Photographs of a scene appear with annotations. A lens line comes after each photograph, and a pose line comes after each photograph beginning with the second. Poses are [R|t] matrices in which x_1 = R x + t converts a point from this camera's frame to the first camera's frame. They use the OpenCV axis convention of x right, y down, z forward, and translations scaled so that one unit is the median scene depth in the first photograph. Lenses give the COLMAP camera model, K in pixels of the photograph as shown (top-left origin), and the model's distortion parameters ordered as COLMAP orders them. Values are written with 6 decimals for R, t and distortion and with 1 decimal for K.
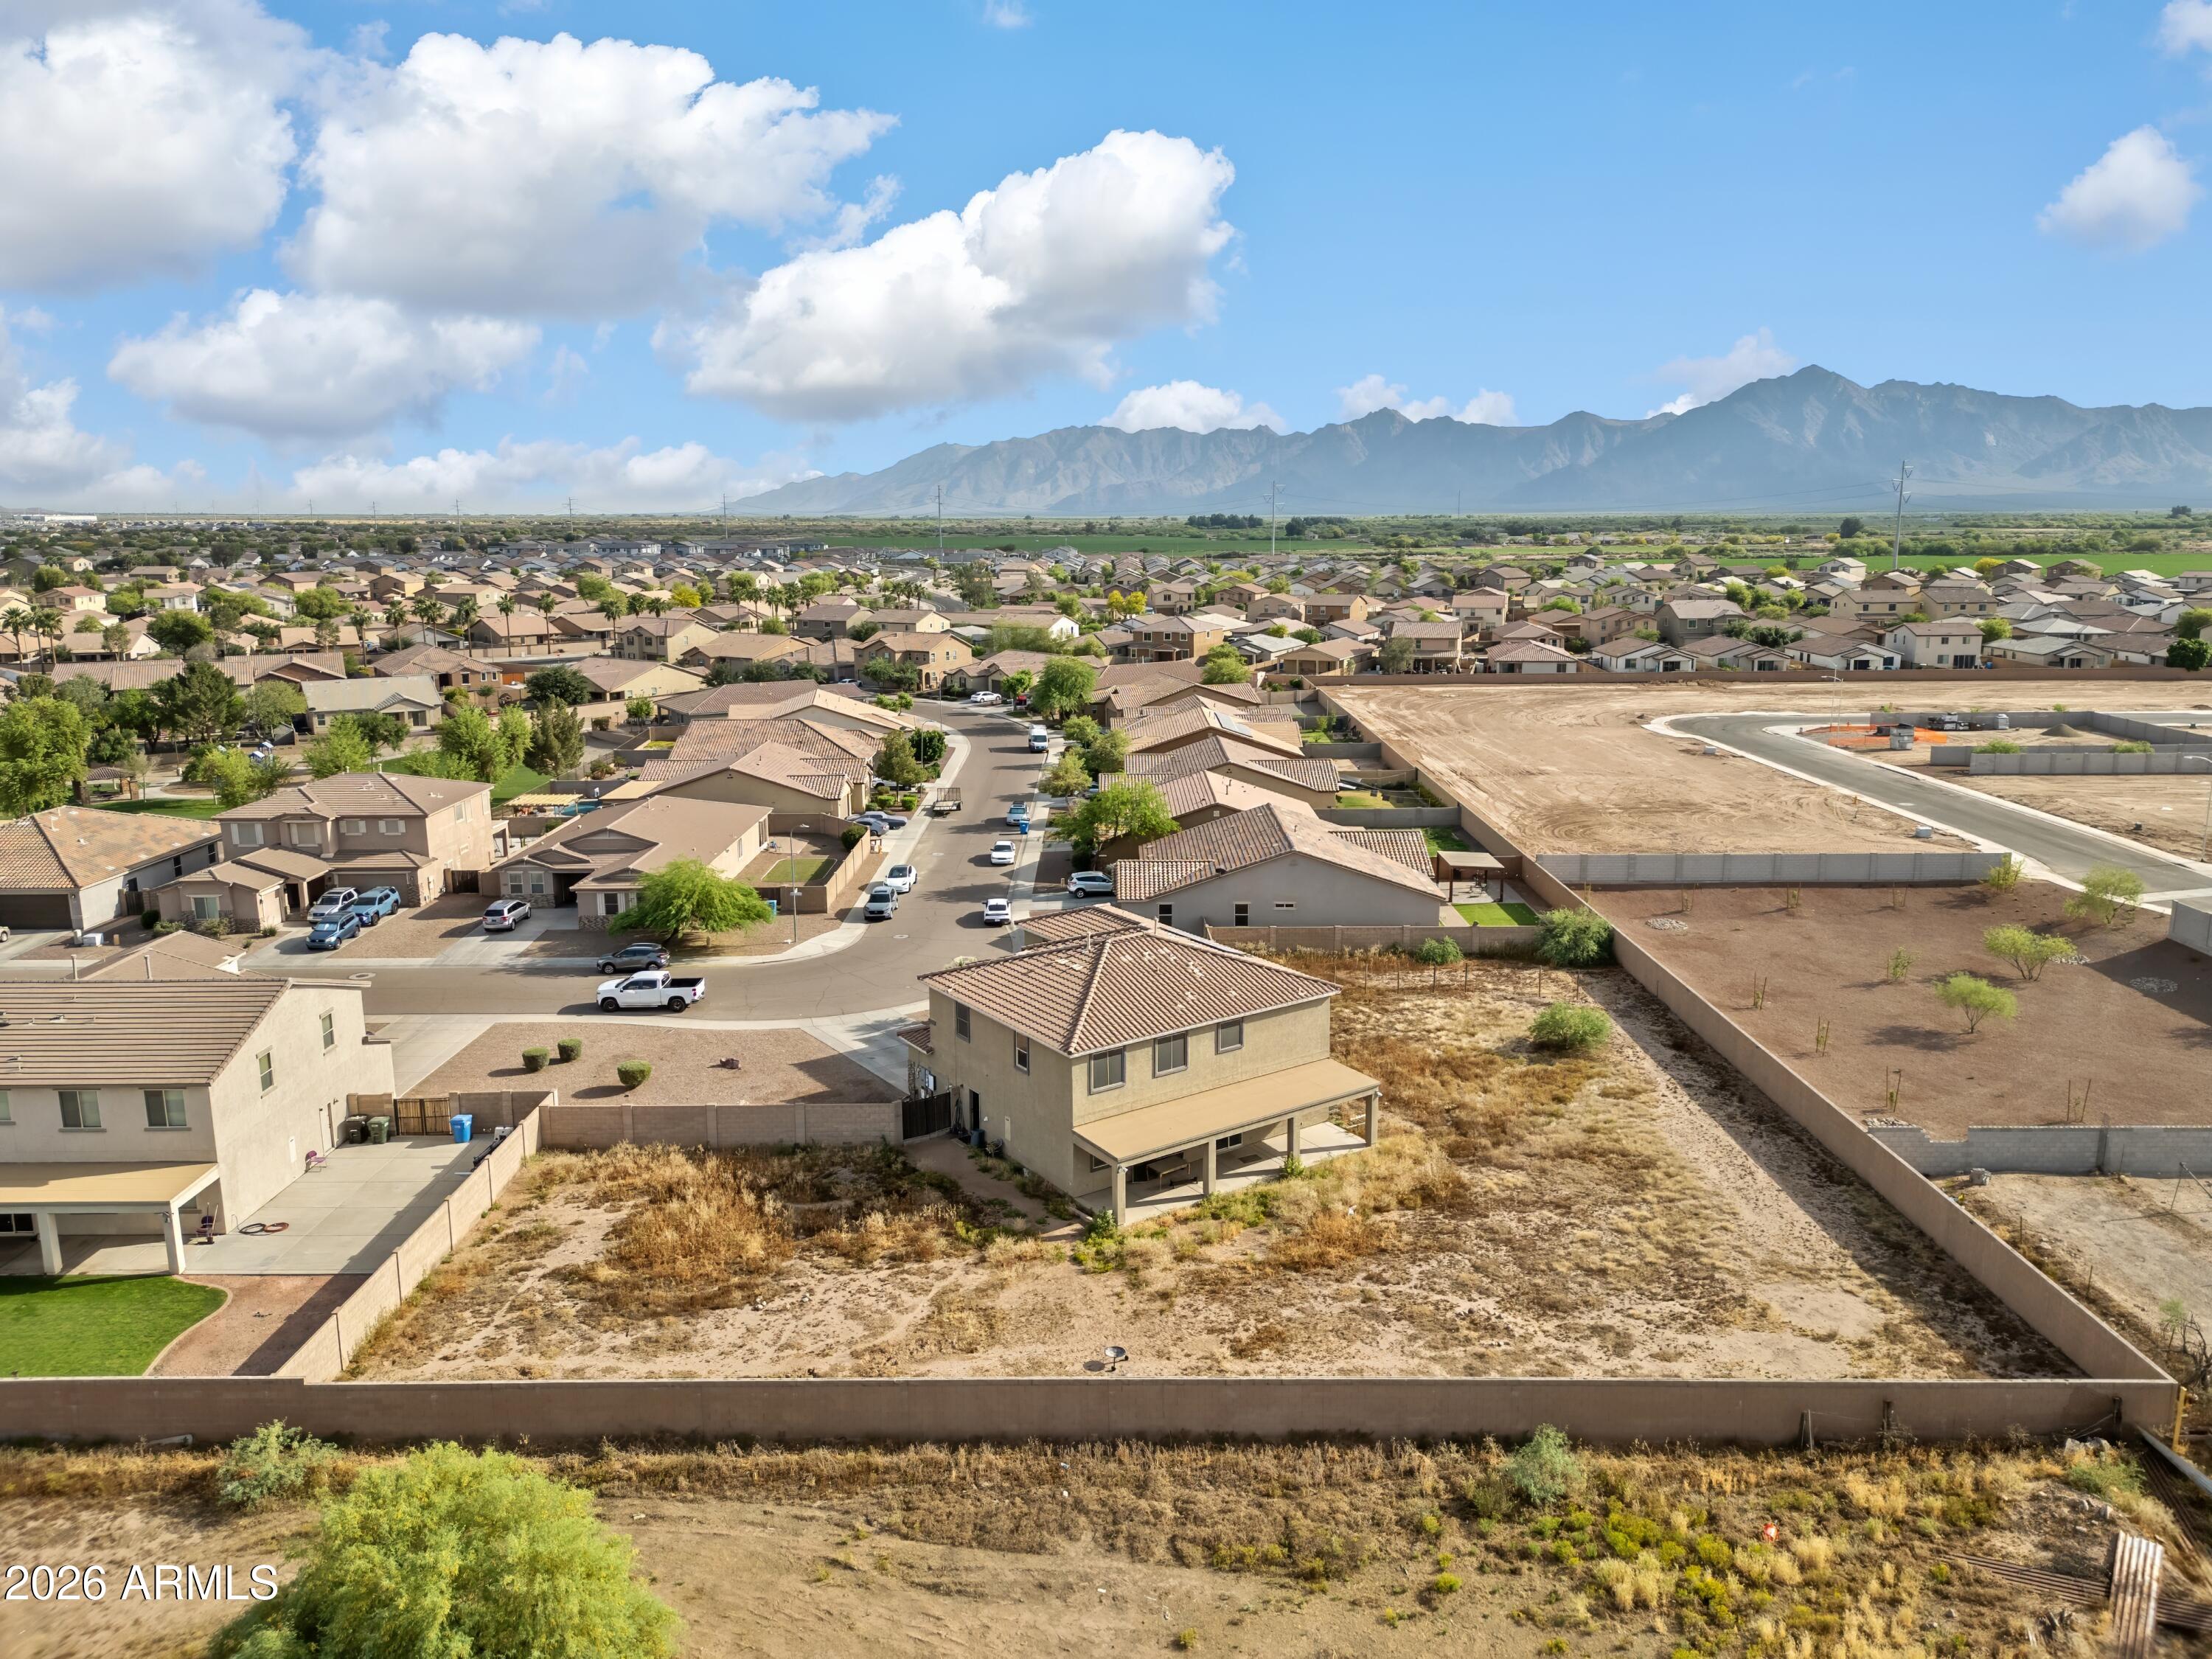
lens RADIAL K [[1549.5, 0, 1106.0], [0, 1549.5, 829.5], [0, 0, 1]] dist [0.097266, -0.116928]
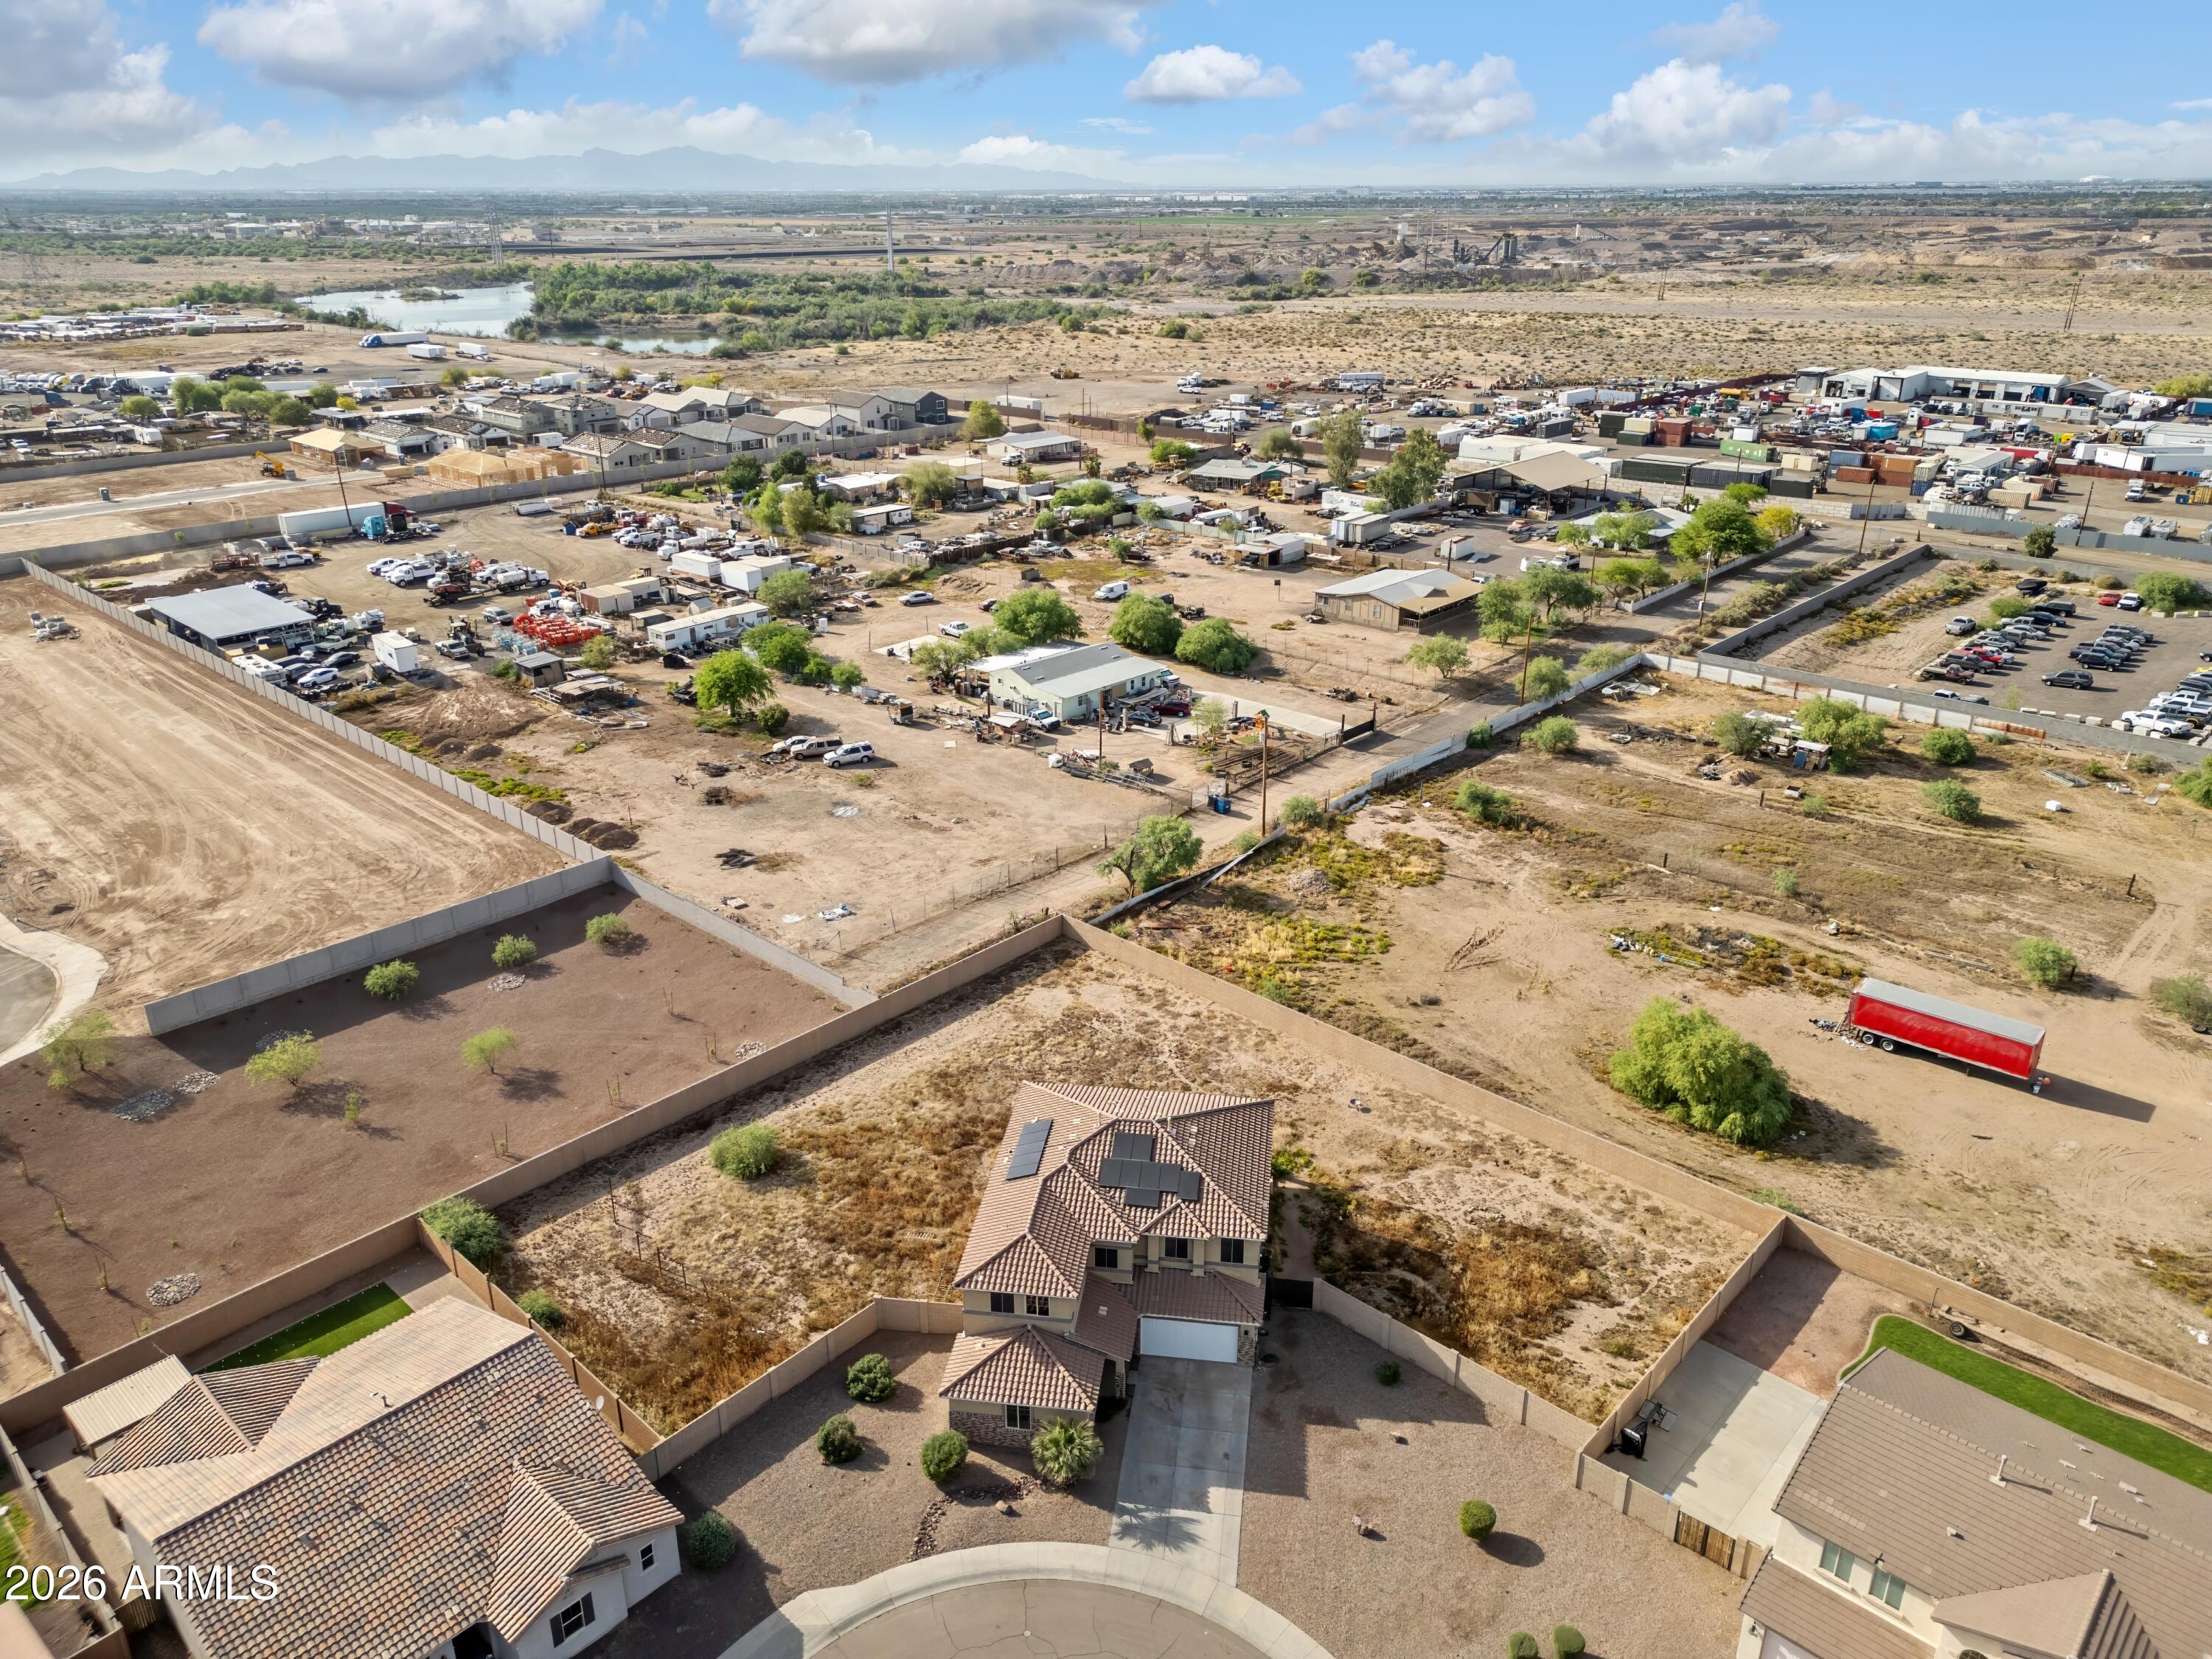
lens RADIAL K [[1538.5, 0, 1106.0], [0, 1538.5, 829.5], [0, 0, 1]] dist [0.104985, -0.116492]
pose [[-0.736185, -0.254187, 0.627232, -0.705288], [0.142141, 0.848046, 0.510503, -0.783697], [-0.661685, 0.464980, -0.588189, 1.723414]]
